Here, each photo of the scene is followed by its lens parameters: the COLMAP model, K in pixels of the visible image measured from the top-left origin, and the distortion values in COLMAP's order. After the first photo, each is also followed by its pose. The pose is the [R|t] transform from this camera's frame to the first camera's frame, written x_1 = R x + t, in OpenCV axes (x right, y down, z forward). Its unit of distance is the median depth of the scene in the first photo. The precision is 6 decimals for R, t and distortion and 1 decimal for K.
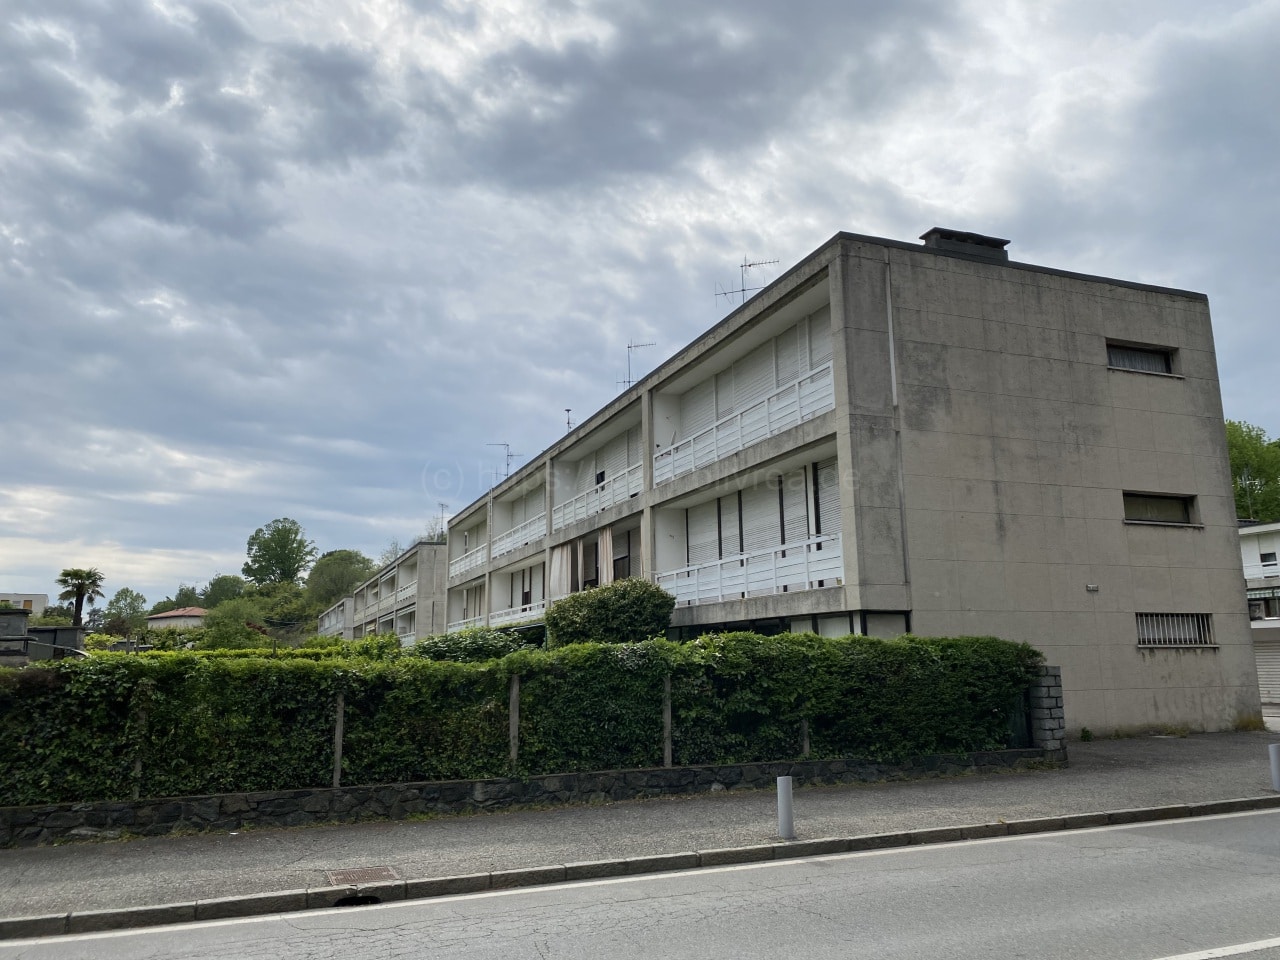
lens RADIAL K [[977.8, 0, 635.3], [0, 977.8, 482.2], [0, 0, 1]] dist [0.043281, -0.042370]
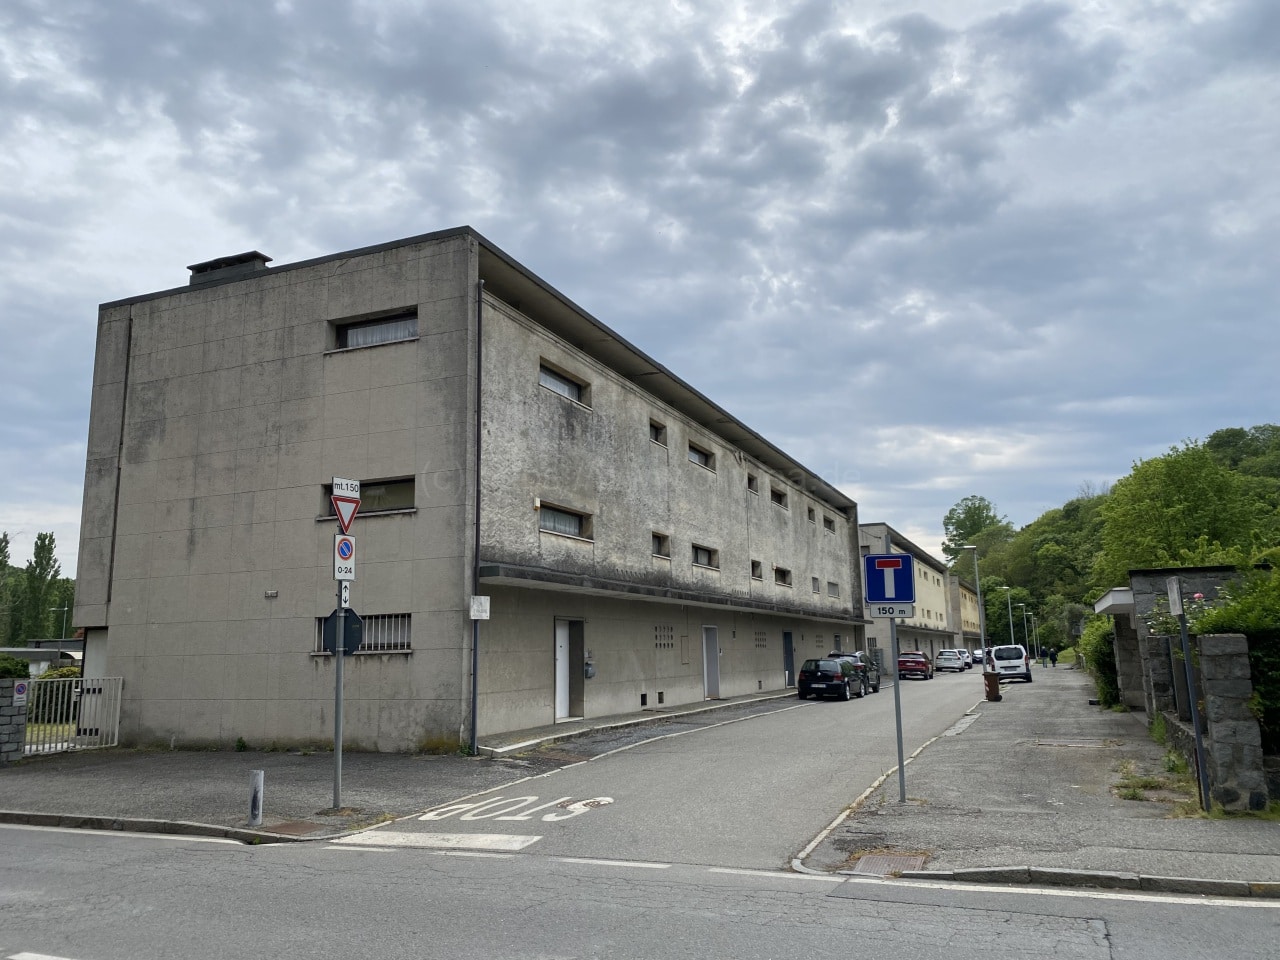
lens RADIAL K [[977.4, 0, 641.7], [0, 977.4, 468.1], [0, 0, 1]] dist [0.040363, -0.055347]
pose [[0.701441, -0.129781, -0.700812, 1.331120], [0.138600, 0.989349, -0.044490, 0.074112], [0.699121, -0.065926, 0.711957, 0.544163]]
